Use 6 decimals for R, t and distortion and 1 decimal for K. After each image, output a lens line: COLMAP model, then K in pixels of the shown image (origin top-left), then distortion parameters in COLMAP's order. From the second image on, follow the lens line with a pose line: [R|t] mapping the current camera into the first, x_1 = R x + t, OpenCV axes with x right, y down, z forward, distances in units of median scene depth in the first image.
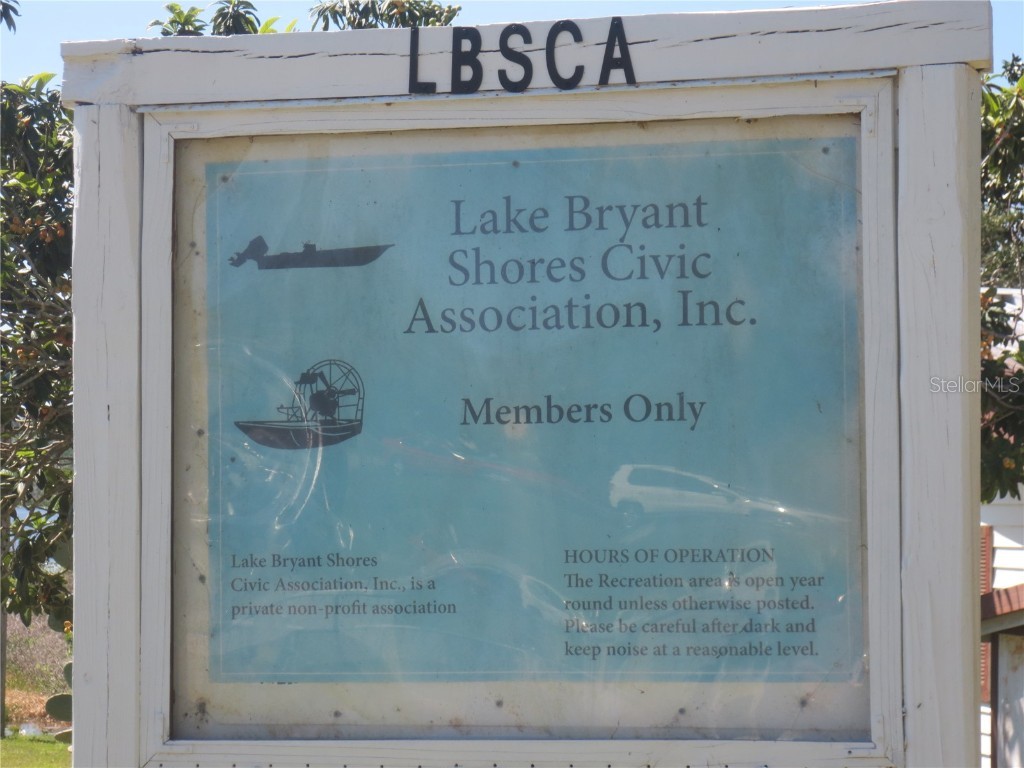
lens RADIAL K [[2964.1, 0, 512.0], [0, 2964.1, 384.0], [0, 0, 1]] dist [-0.575445, 1.002039]
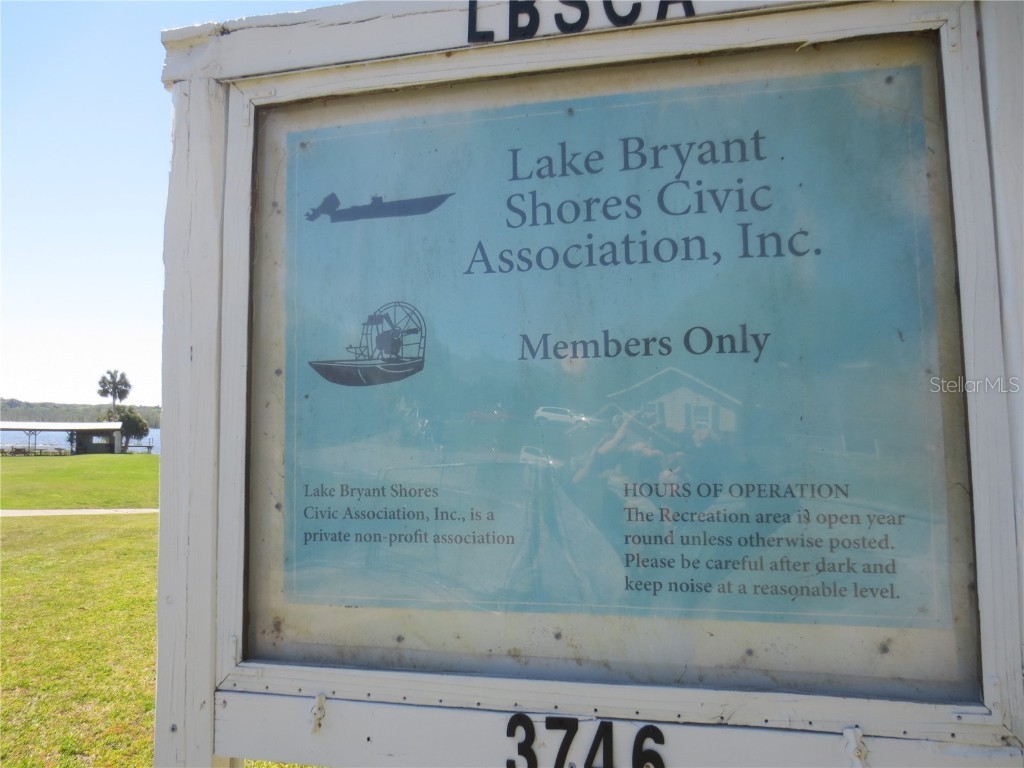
lens RADIAL K [[723.9, 0, 512.0], [0, 723.9, 384.0], [0, 0, 1]] dist [-0.038057, 0.021881]
pose [[0.999911, -0.001720, 0.013211, -0.023105], [0.001930, 0.999871, -0.015940, 0.026182], [-0.013182, 0.015964, 0.999786, 0.752289]]
